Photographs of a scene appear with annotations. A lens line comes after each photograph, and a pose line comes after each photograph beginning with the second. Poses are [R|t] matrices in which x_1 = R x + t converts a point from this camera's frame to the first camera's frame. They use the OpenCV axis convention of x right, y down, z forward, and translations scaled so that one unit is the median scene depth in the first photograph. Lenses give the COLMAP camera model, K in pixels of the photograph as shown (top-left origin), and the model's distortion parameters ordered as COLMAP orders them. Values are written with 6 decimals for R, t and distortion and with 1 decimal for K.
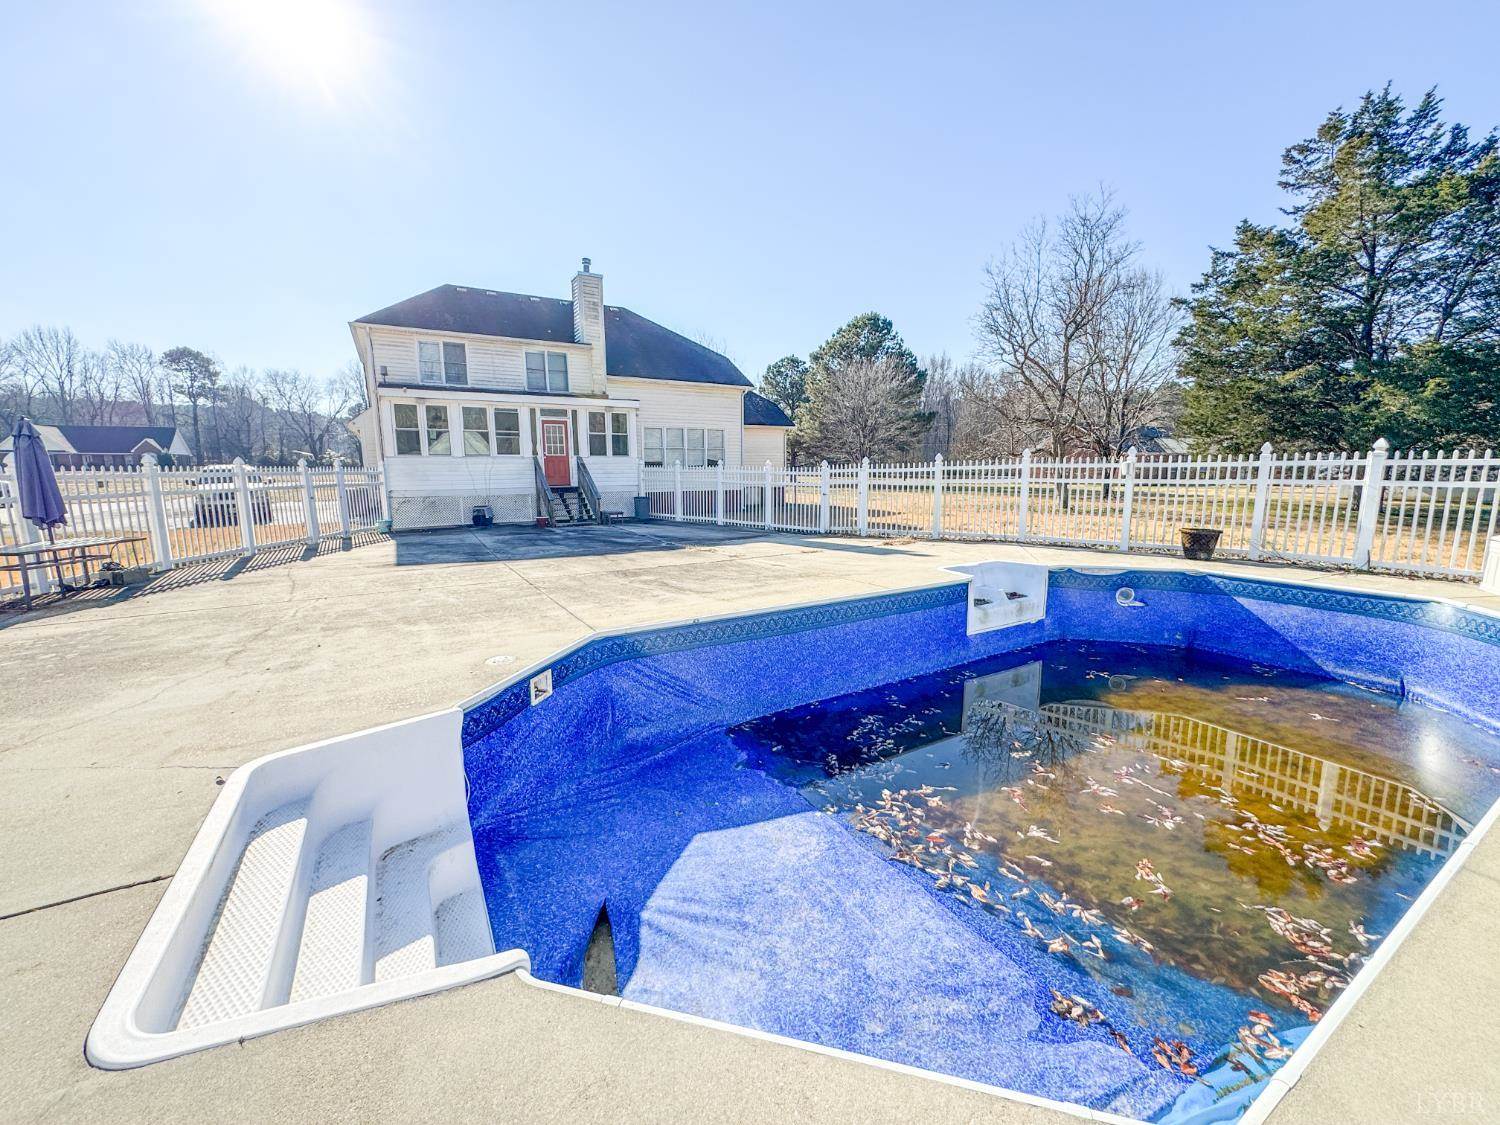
lens RADIAL K [[599.2, 0, 750.0], [0, 599.2, 562.5], [0, 0, 1]] dist [-0.002961, -0.000491]
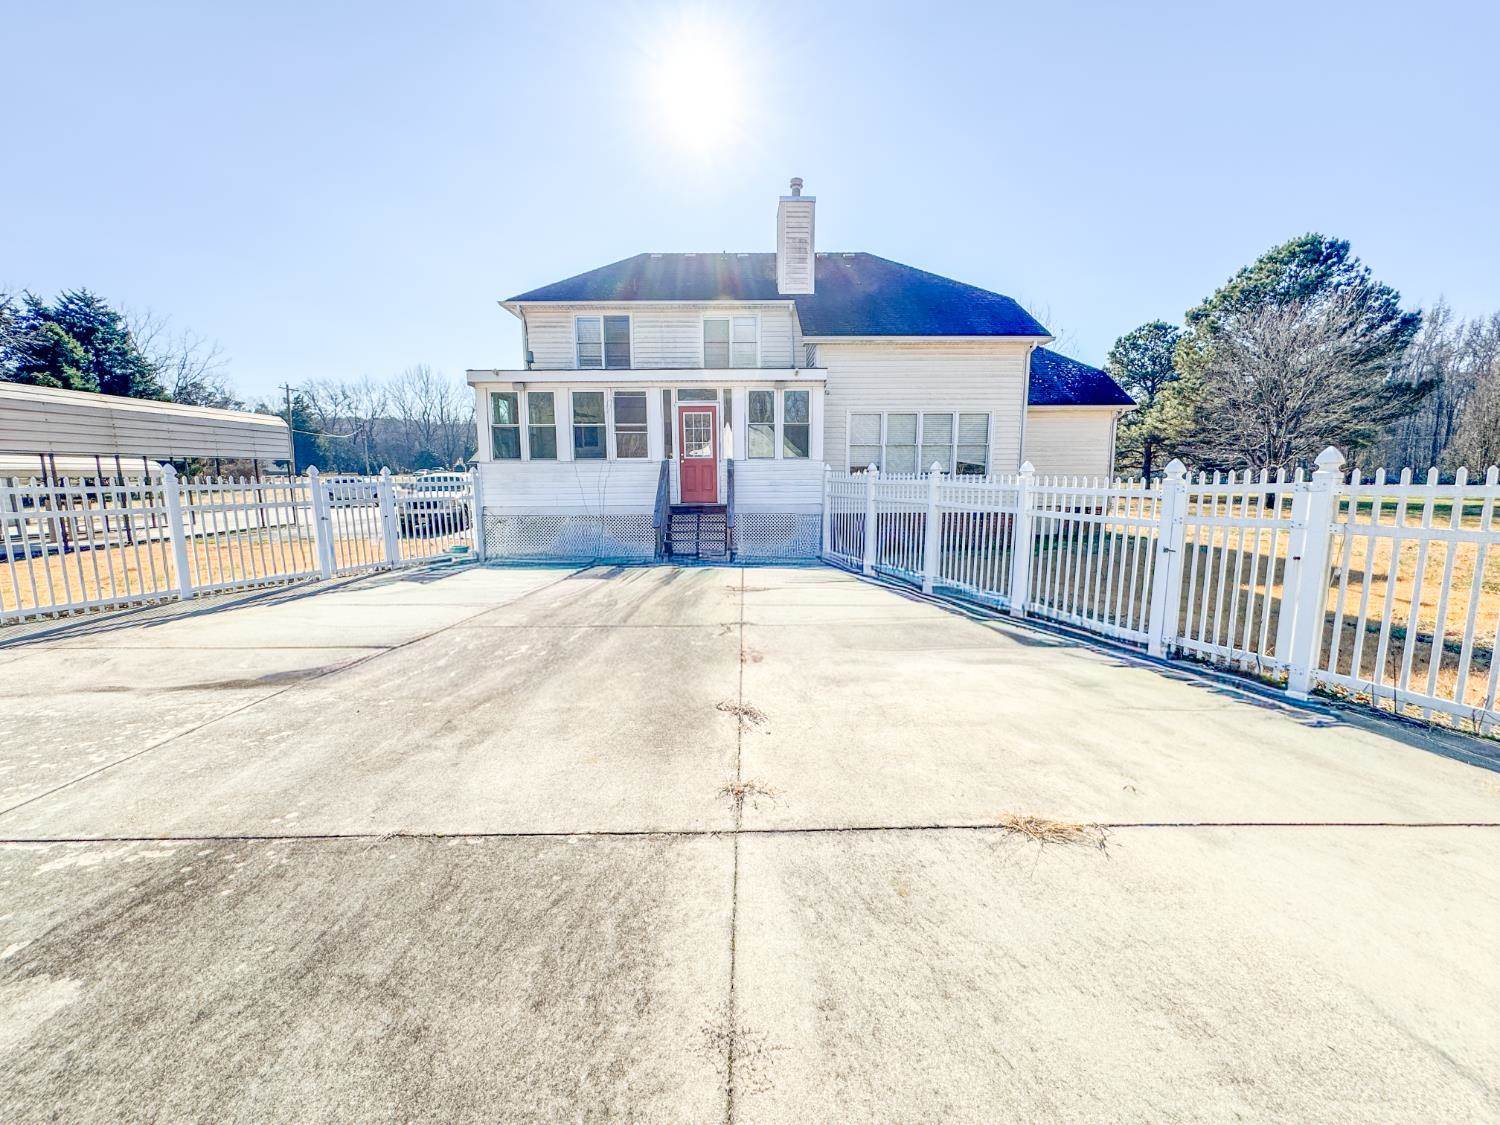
lens RADIAL K [[599.2, 0, 750.0], [0, 599.2, 562.5], [0, 0, 1]] dist [-0.002961, -0.000491]
pose [[0.867807, 0.072423, -0.491596, 0.032619], [-0.076624, 0.996992, 0.011615, -0.036403], [0.490959, 0.027589, 0.870746, 0.217814]]
